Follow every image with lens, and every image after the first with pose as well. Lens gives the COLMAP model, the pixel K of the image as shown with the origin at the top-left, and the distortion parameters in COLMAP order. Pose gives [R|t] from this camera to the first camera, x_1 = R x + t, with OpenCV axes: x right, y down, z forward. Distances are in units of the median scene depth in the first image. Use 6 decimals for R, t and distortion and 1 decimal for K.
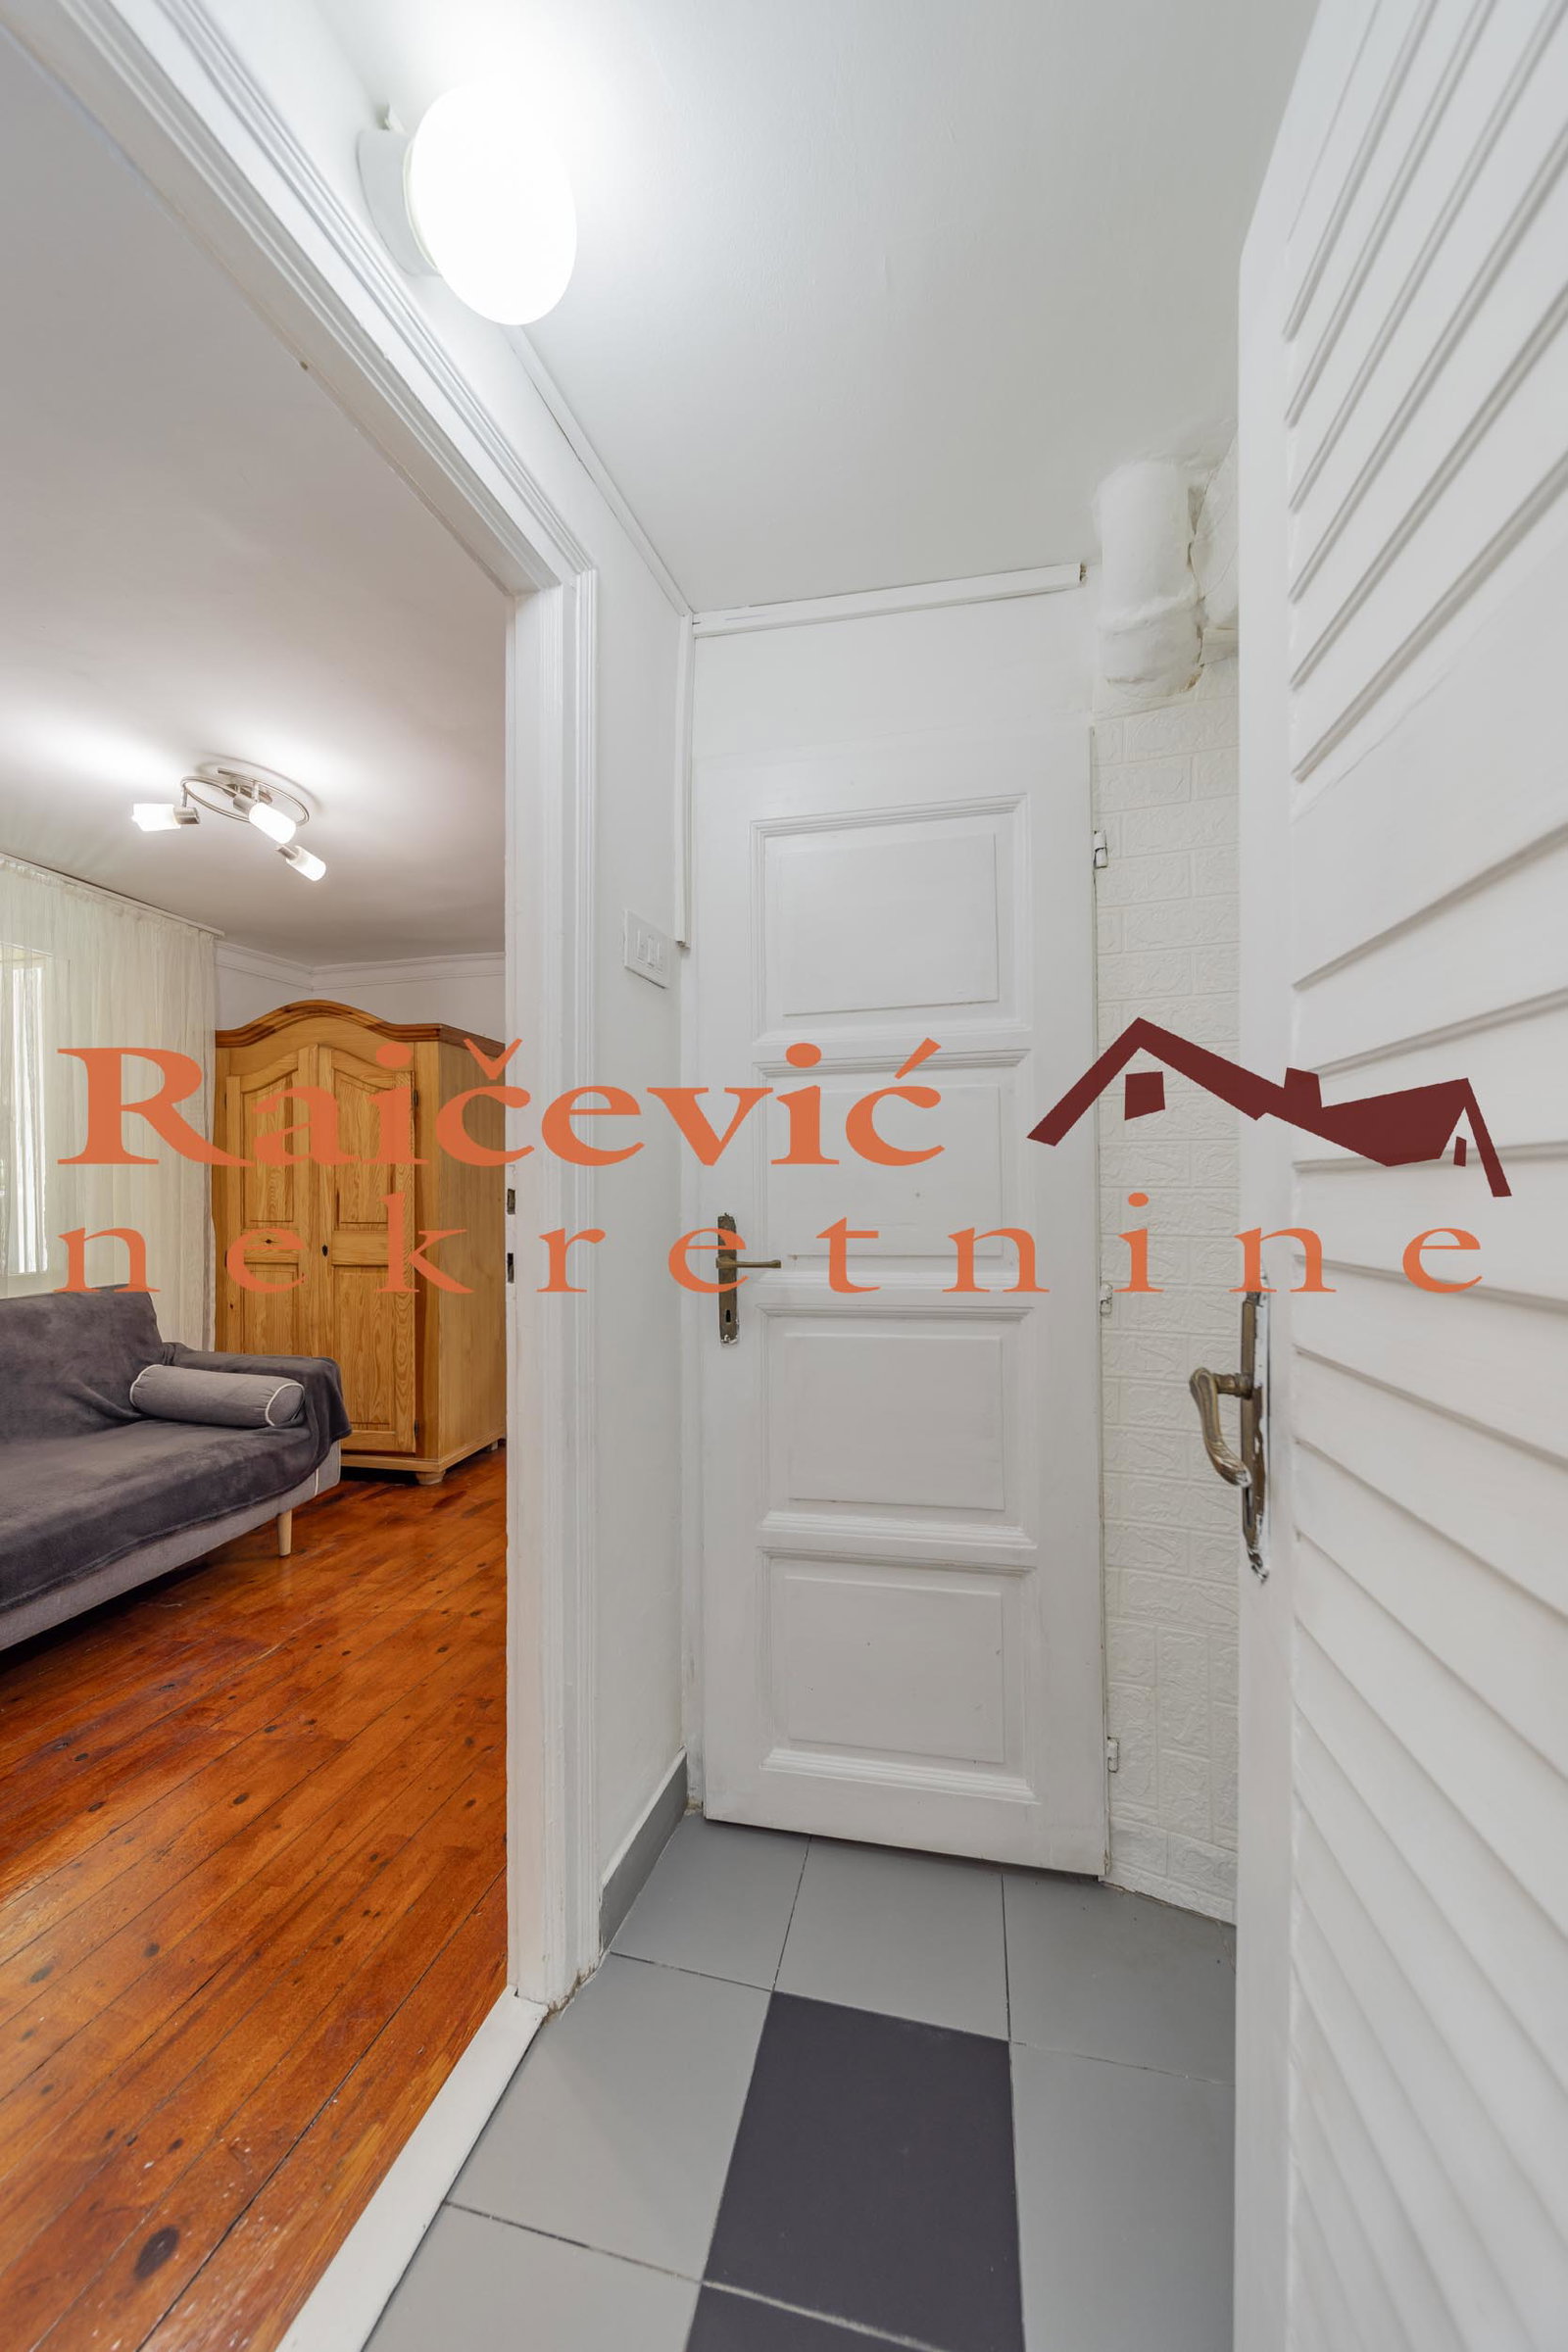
lens RADIAL K [[830.7, 0, 789.1], [0, 830.7, 1188.2], [0, 0, 1]] dist [0.002608, -0.001531]
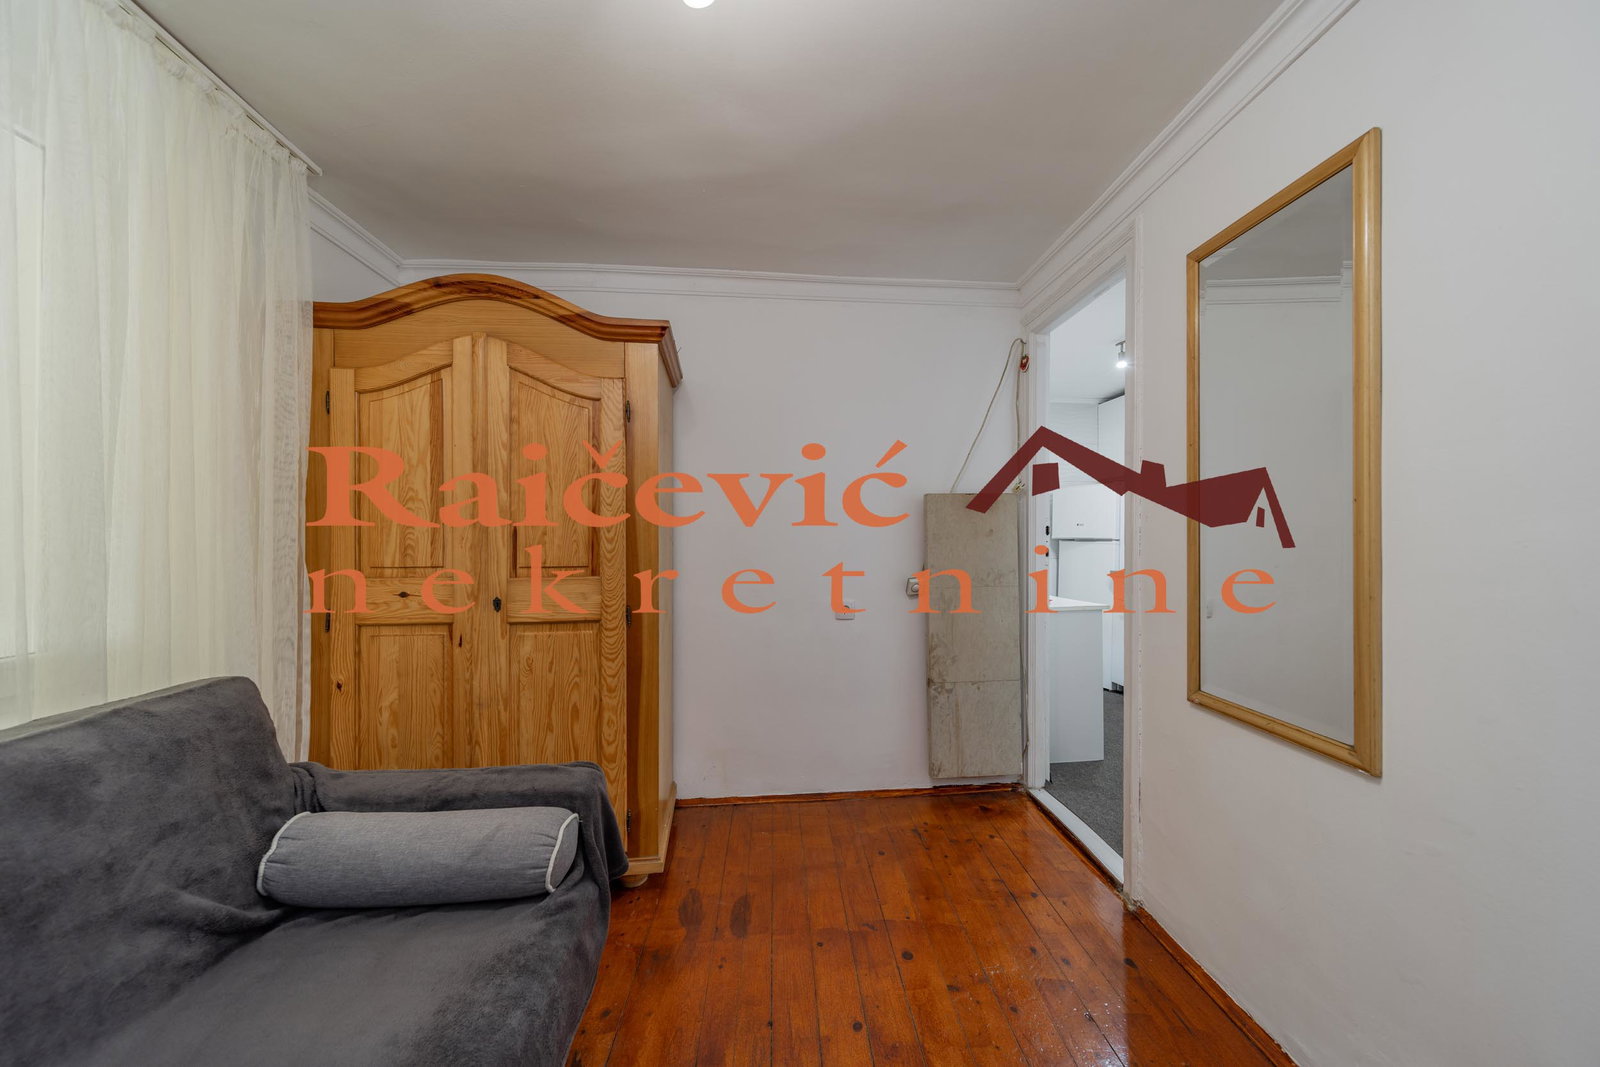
lens RADIAL K [[565.1, 0, 796.3], [0, 565.1, 532.8], [0, 0, 1]] dist [0.002608, -0.001531]
pose [[0.951762, -0.000829, 0.306836, -0.527650], [0.003523, 0.999960, -0.008226, 0.016921], [-0.306817, 0.008910, 0.951727, 0.489023]]
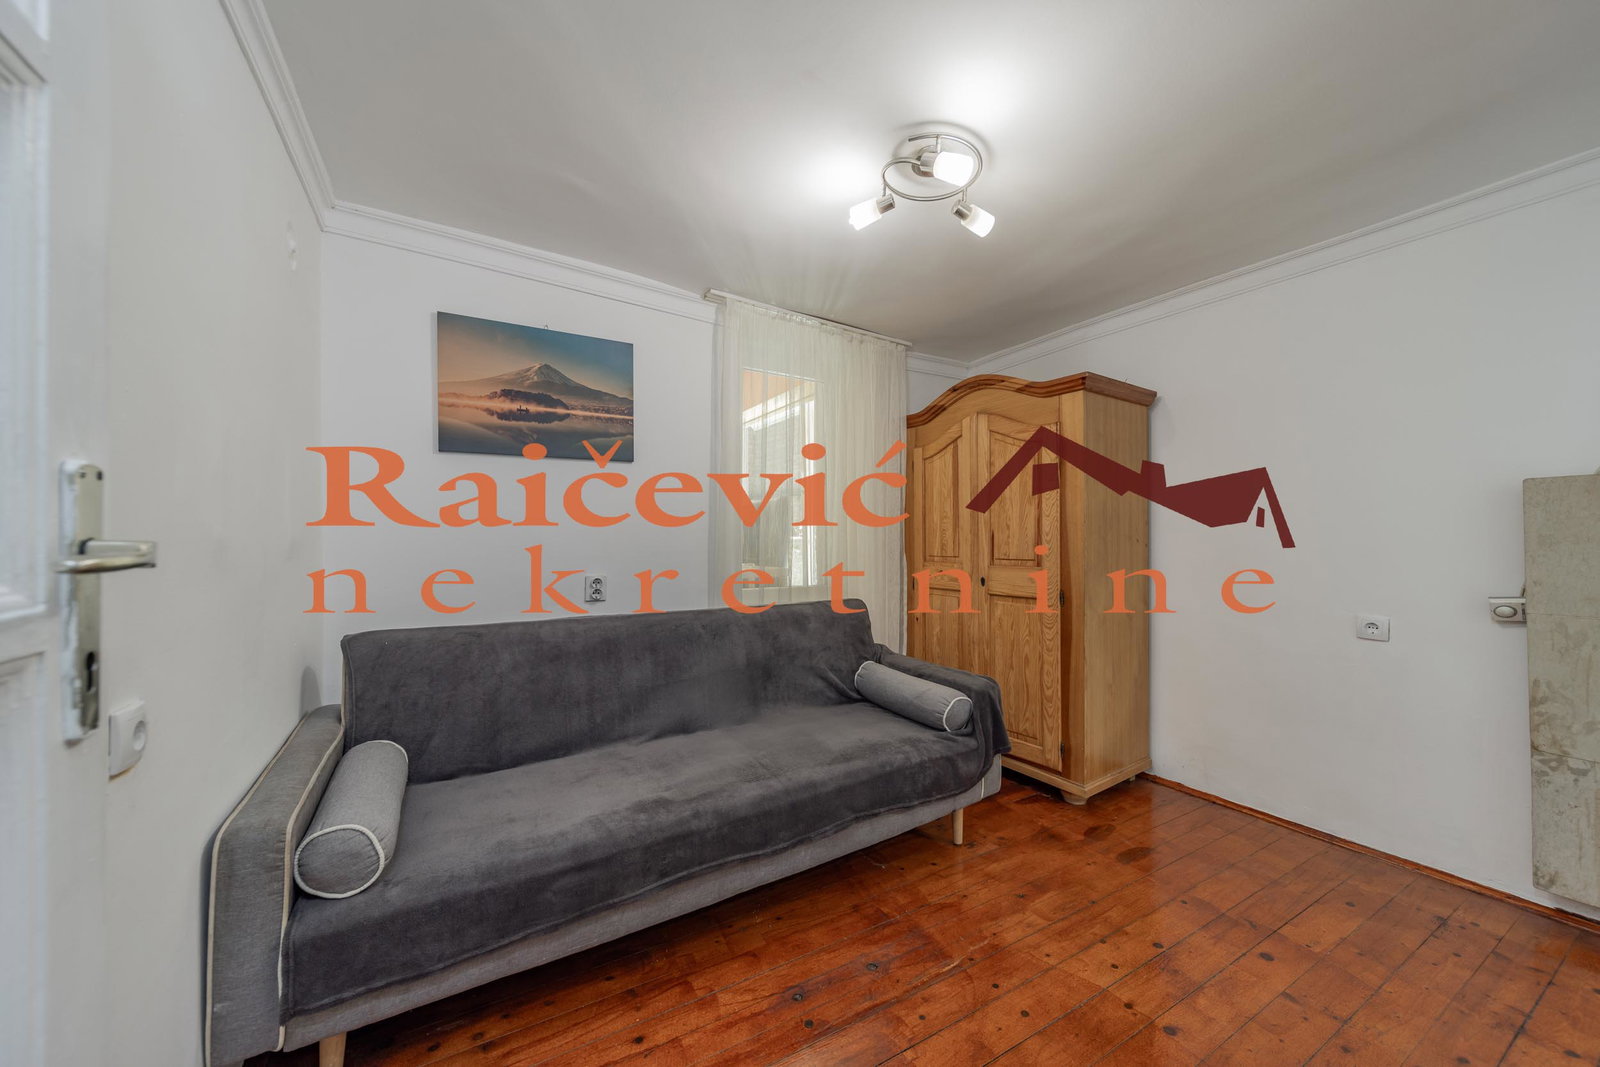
lens RADIAL K [[565.1, 0, 795.9], [0, 565.1, 532.9], [0, 0, 1]] dist [0.002608, -0.001531]
pose [[0.698182, -0.007172, -0.715884, -0.184009], [0.000009, 0.999950, -0.010009, 0.014358], [0.715920, 0.006982, 0.698147, 0.266555]]
